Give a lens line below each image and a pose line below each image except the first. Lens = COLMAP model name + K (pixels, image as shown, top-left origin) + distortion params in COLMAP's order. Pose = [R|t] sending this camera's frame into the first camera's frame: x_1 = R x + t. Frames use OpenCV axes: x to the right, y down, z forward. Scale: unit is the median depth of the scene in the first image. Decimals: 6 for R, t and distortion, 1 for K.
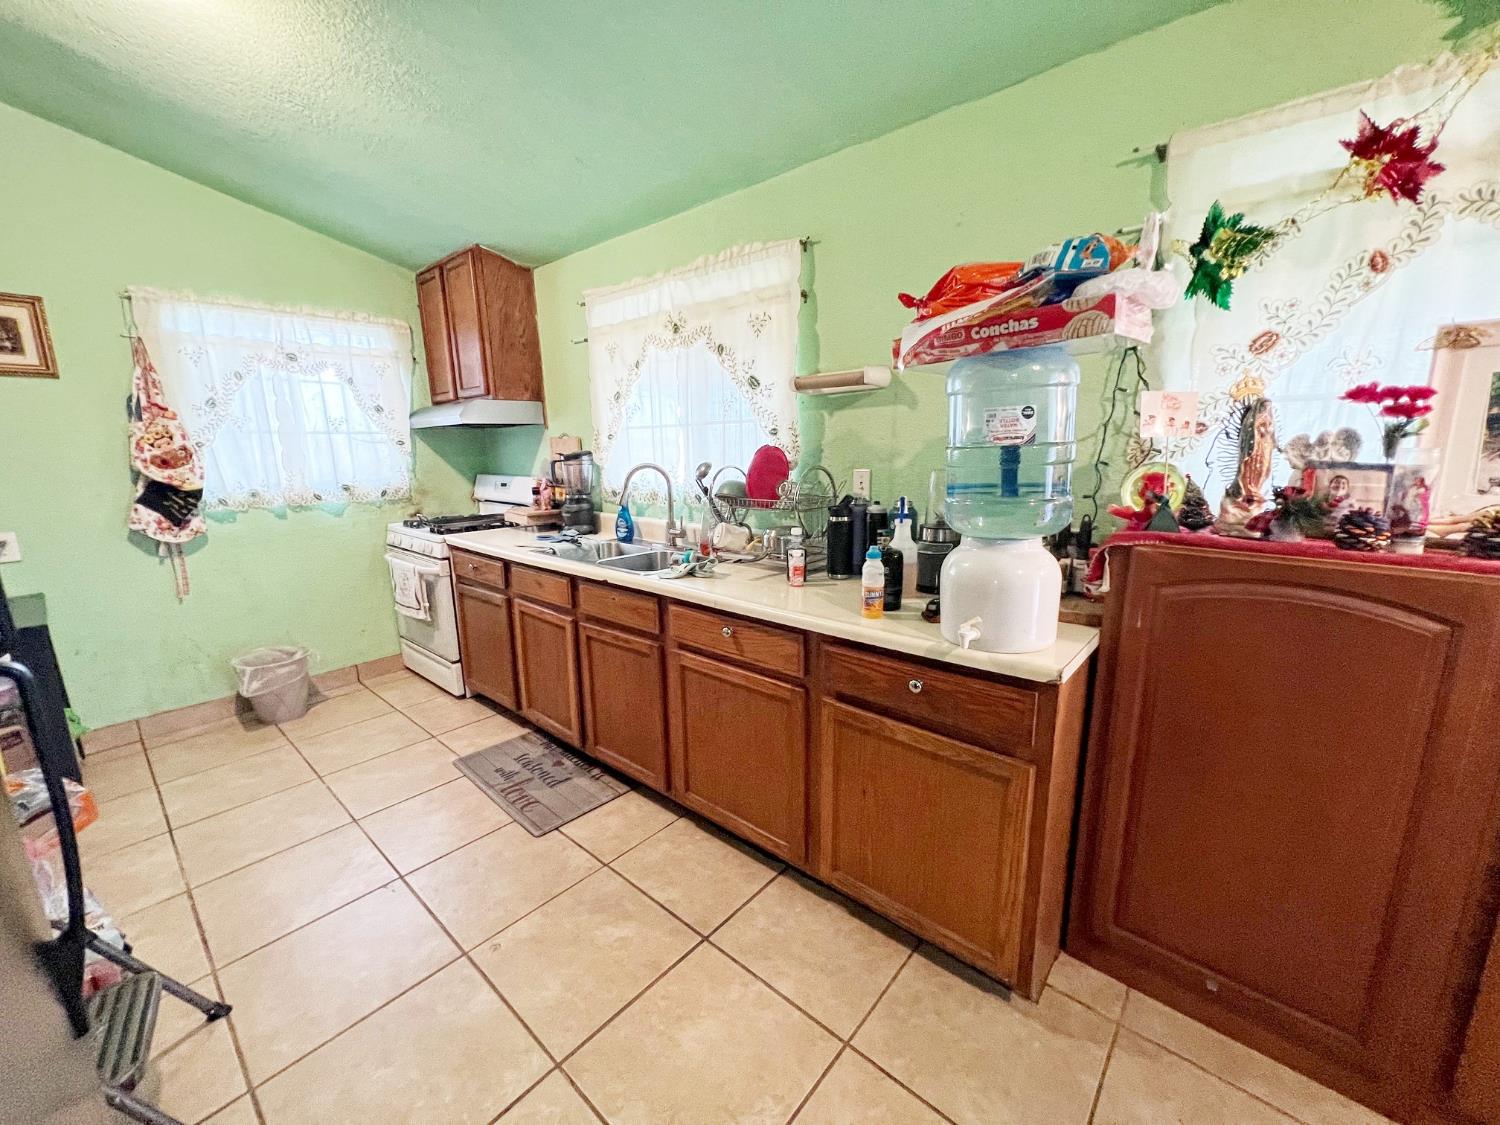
lens RADIAL K [[598.8, 0, 756.5], [0, 598.8, 566.8], [0, 0, 1]] dist [-0.000952, 0.000165]
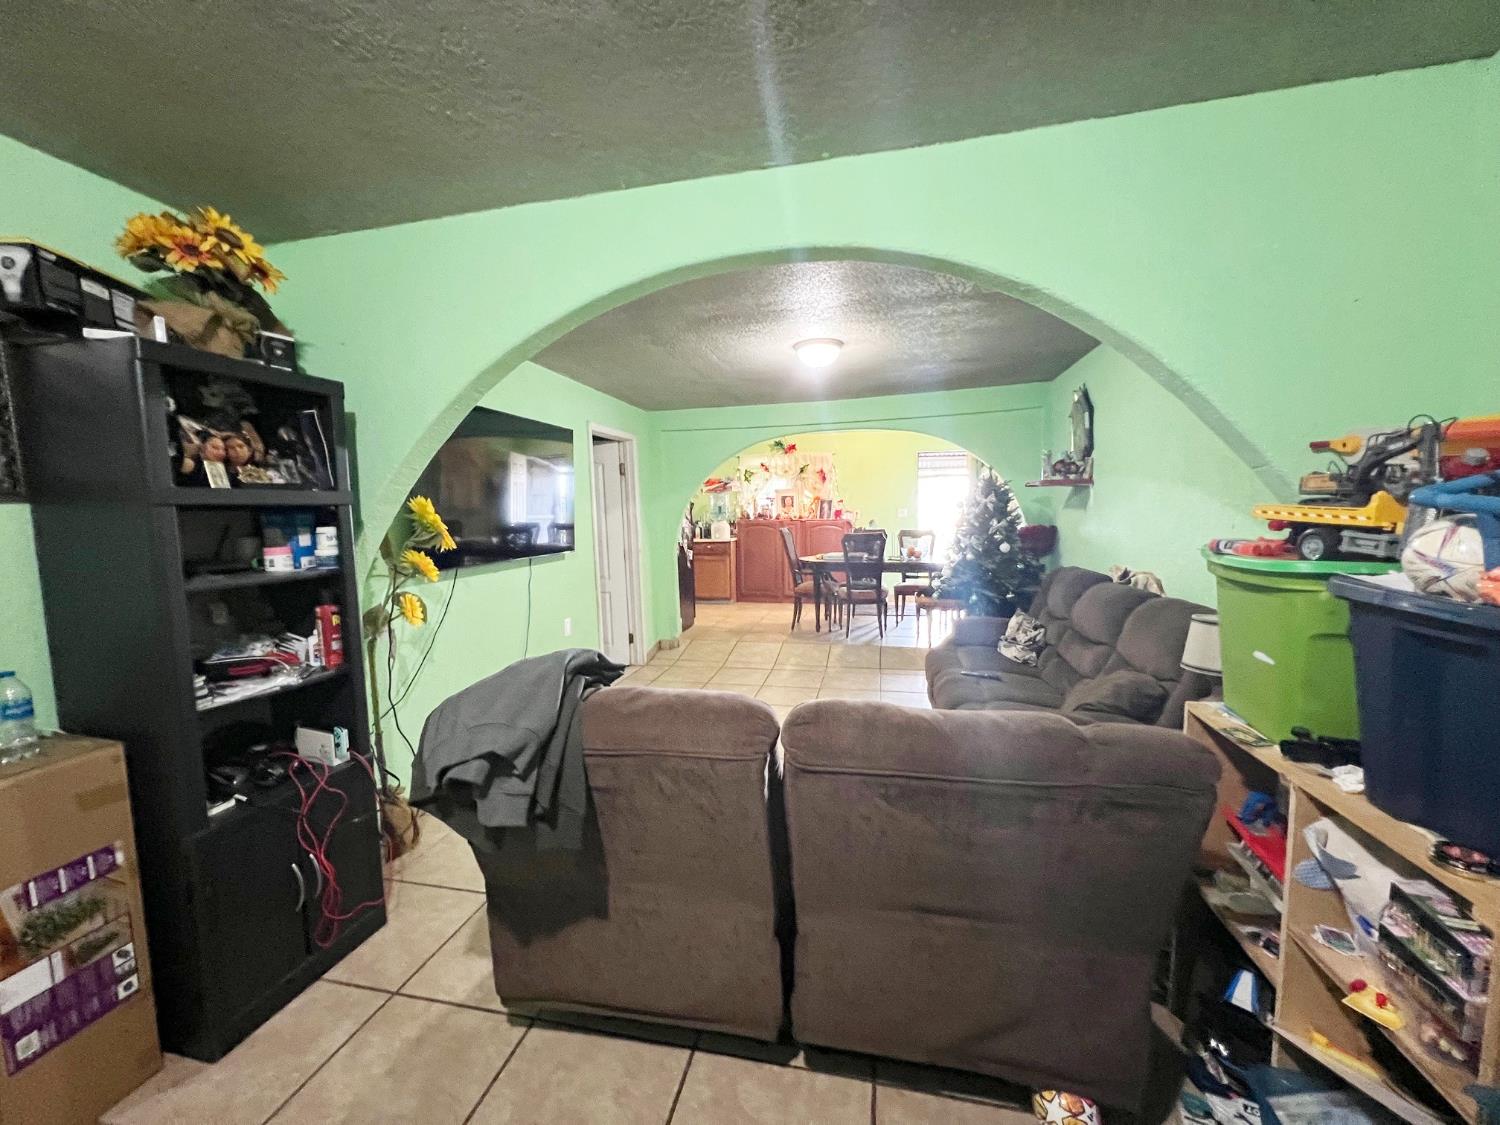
lens RADIAL K [[598.8, 0, 752.5], [0, 598.8, 563.1], [0, 0, 1]] dist [-0.000952, 0.000165]
pose [[0.883918, -0.044938, 0.465477, -2.194882], [0.100386, 0.990402, -0.095013, 1.004026], [-0.456740, 0.130711, 0.879945, -4.534018]]
